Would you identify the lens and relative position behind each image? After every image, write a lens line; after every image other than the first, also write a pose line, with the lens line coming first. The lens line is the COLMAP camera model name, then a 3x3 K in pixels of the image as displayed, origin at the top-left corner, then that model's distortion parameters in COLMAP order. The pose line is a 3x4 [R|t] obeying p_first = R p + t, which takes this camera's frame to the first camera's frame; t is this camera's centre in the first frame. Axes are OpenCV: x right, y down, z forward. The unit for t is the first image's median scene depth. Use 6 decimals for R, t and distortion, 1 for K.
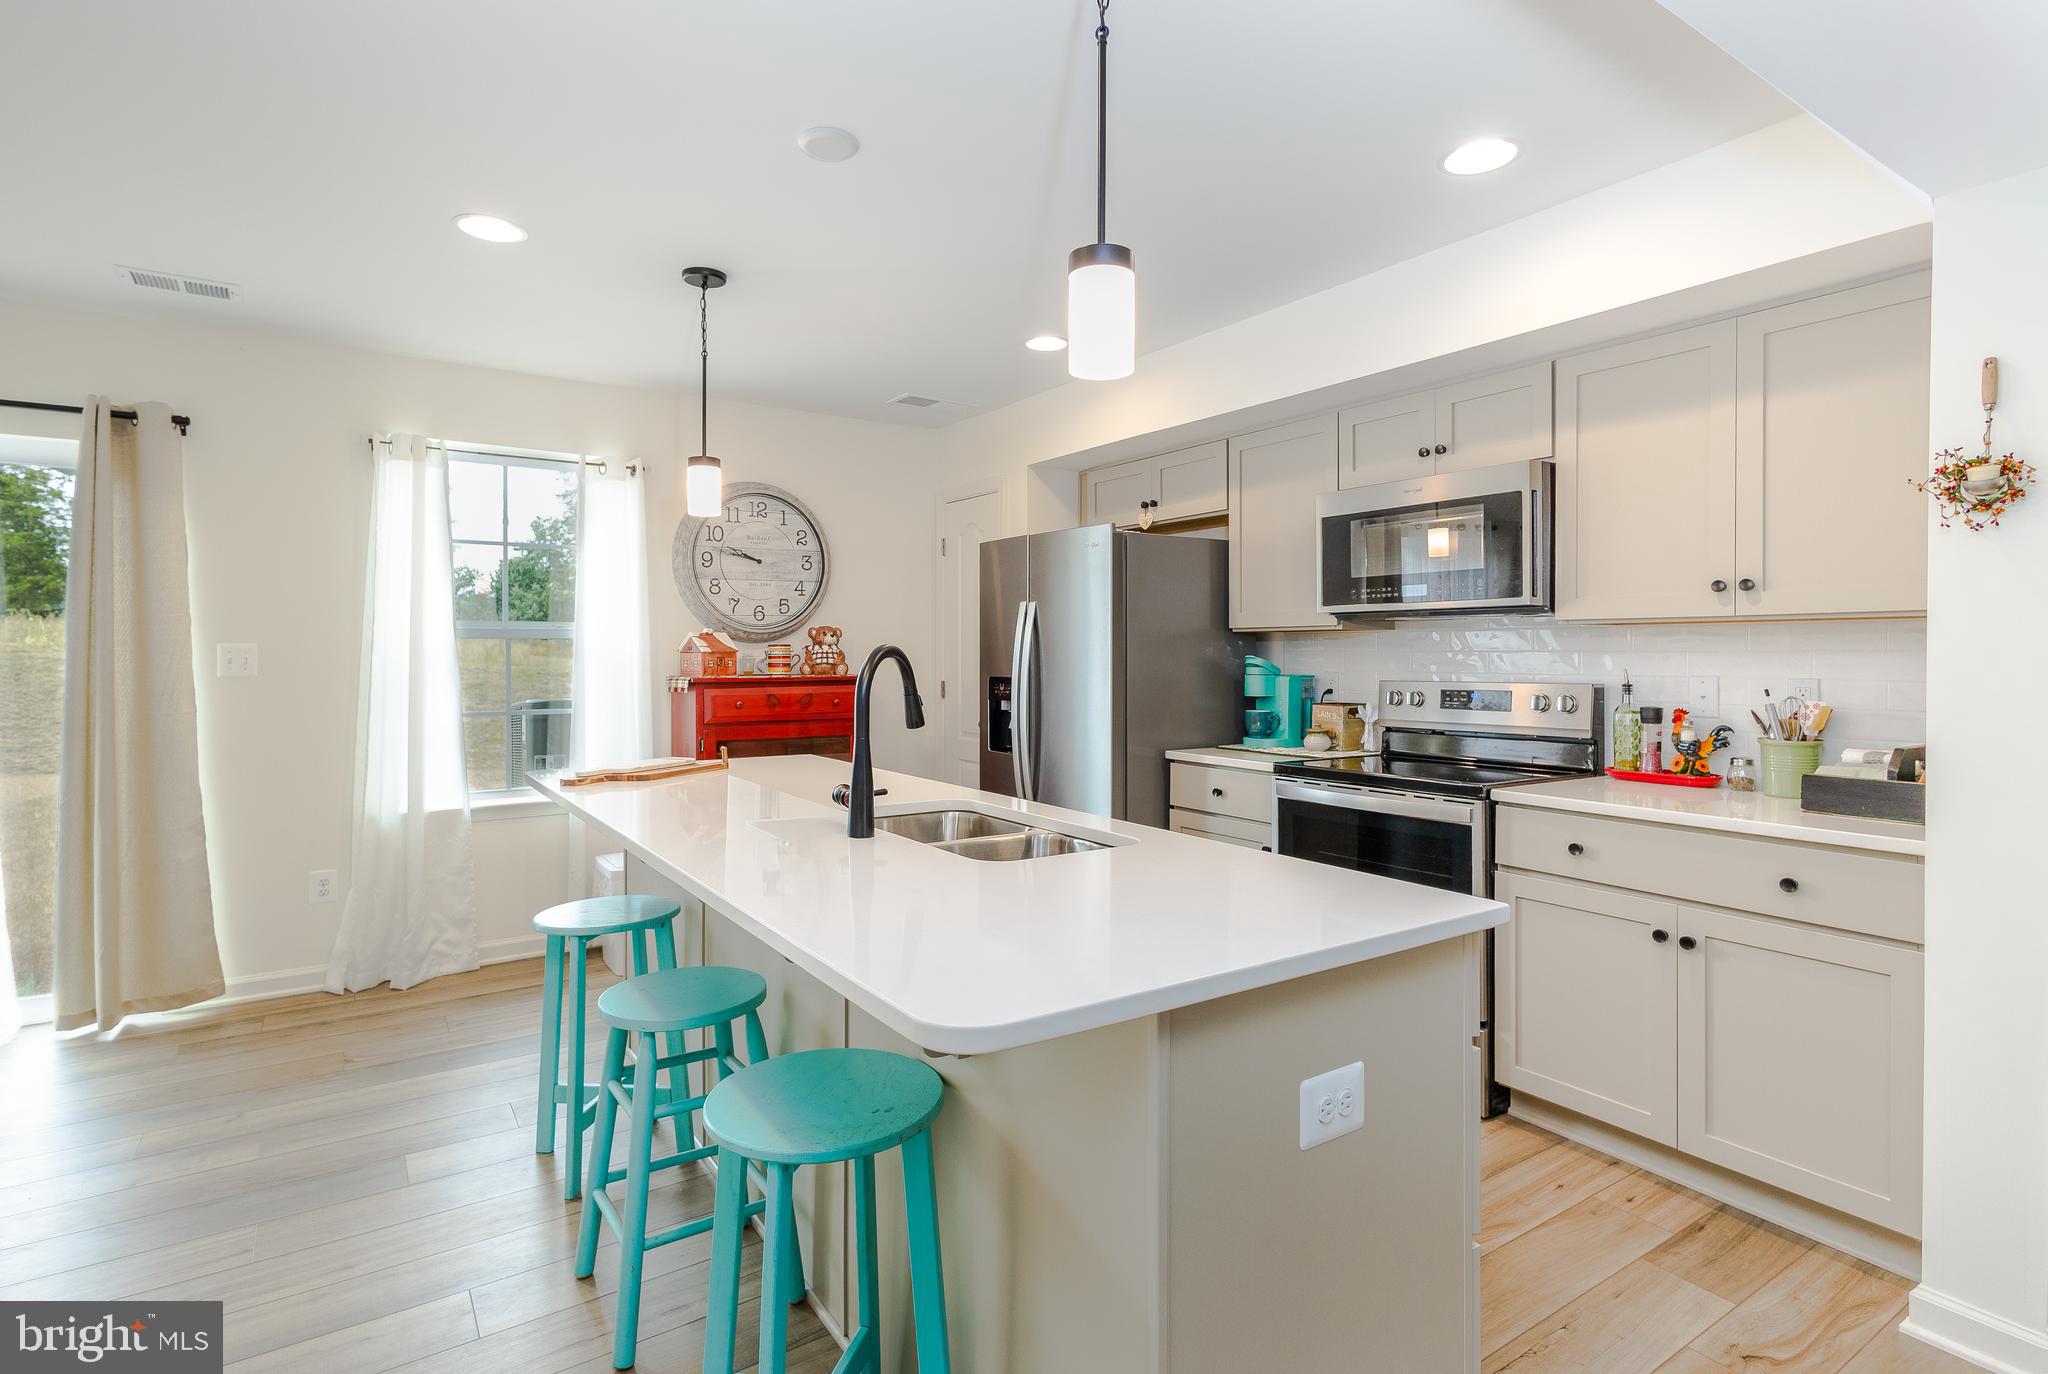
lens RADIAL K [[1017.5, 0, 1021.8], [0, 1017.5, 664.3], [0, 0, 1]] dist [0.001781, 0.000903]
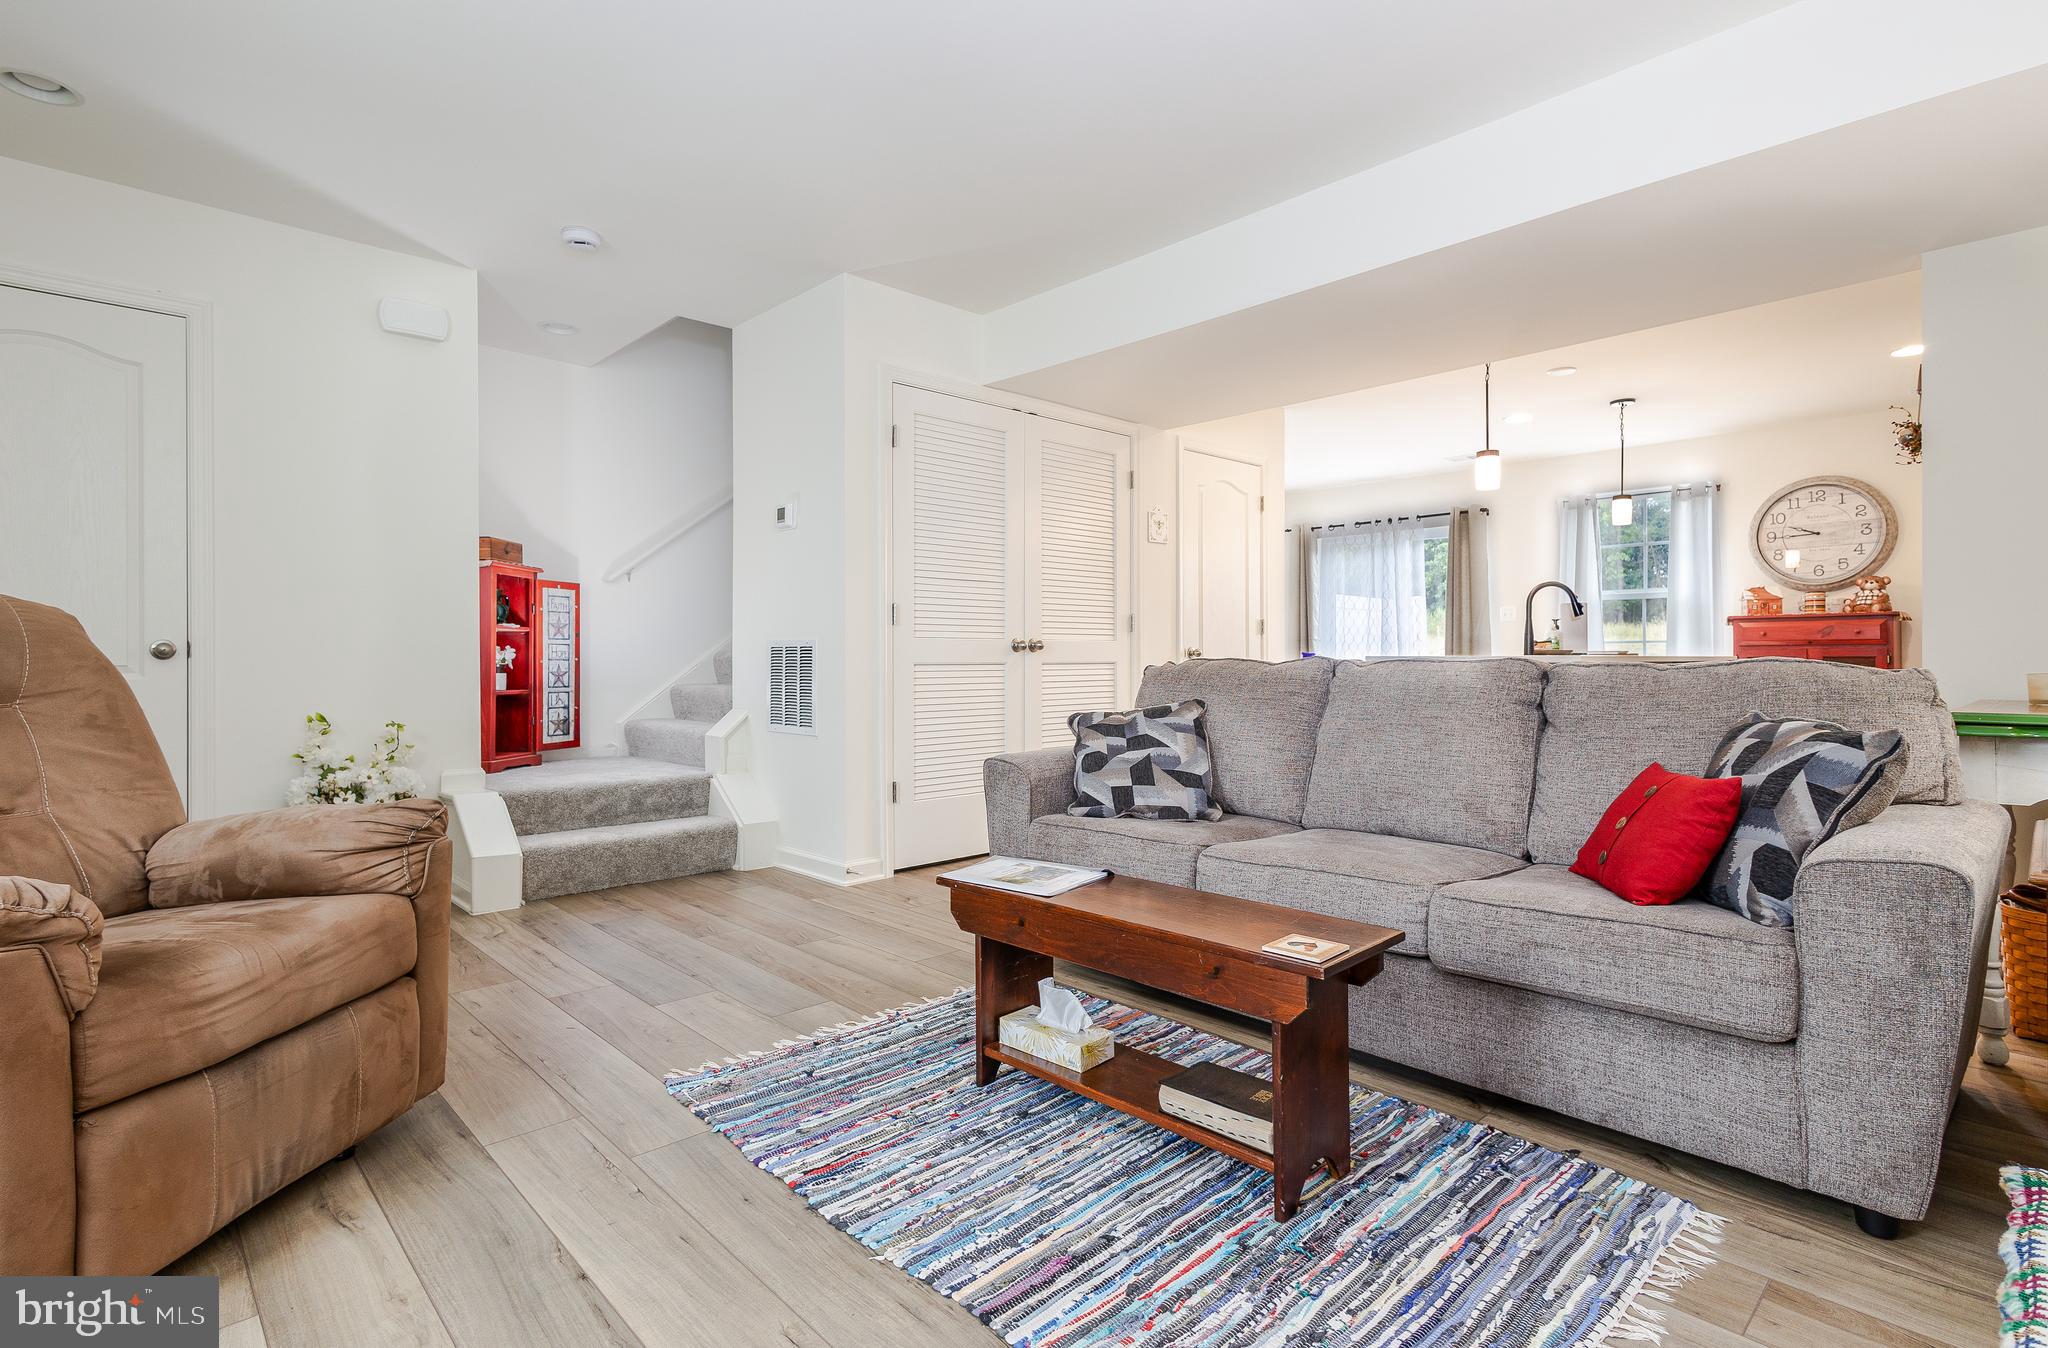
lens RADIAL K [[999.1, 0, 1017.3], [0, 999.1, 656.2], [0, 0, 1]] dist [0.015964, 0.000061]
pose [[0.160456, -0.002966, -0.987038, 1.143048], [-0.008058, 0.999958, -0.004315, 0.100643], [0.987010, 0.008646, 0.160426, -0.370138]]
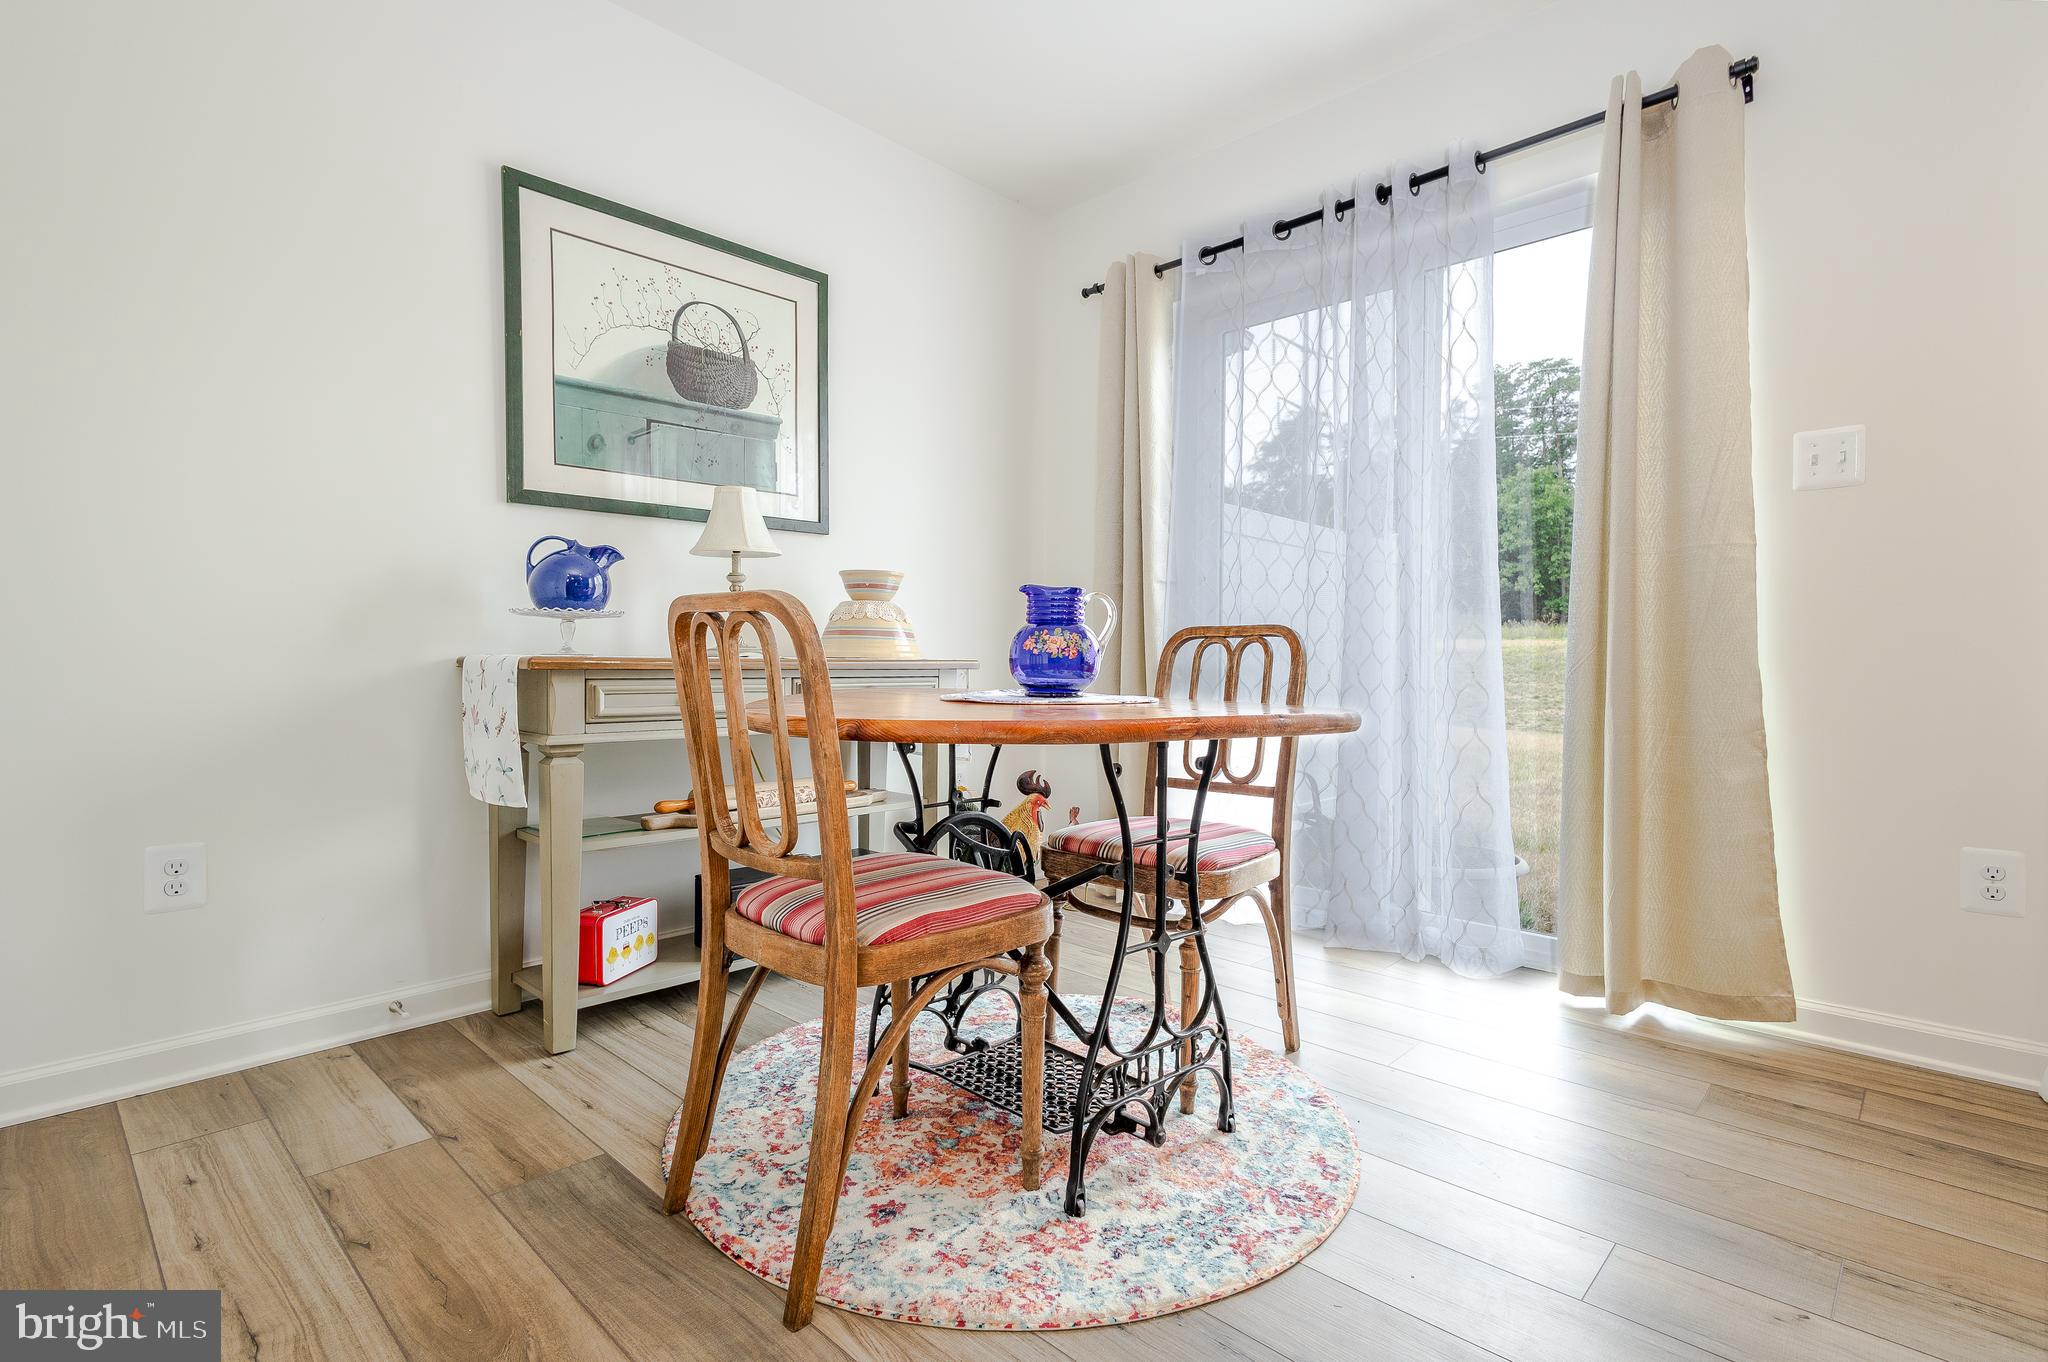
lens RADIAL K [[971.2, 0, 1019.1], [0, 971.2, 667.4], [0, 0, 1]] dist [0.016788, -0.000093]
pose [[0.211795, 0.008277, -0.977279, -0.305900], [-0.016378, 0.999854, 0.004918, 0.116408], [0.977177, 0.014964, 0.211899, 0.415112]]
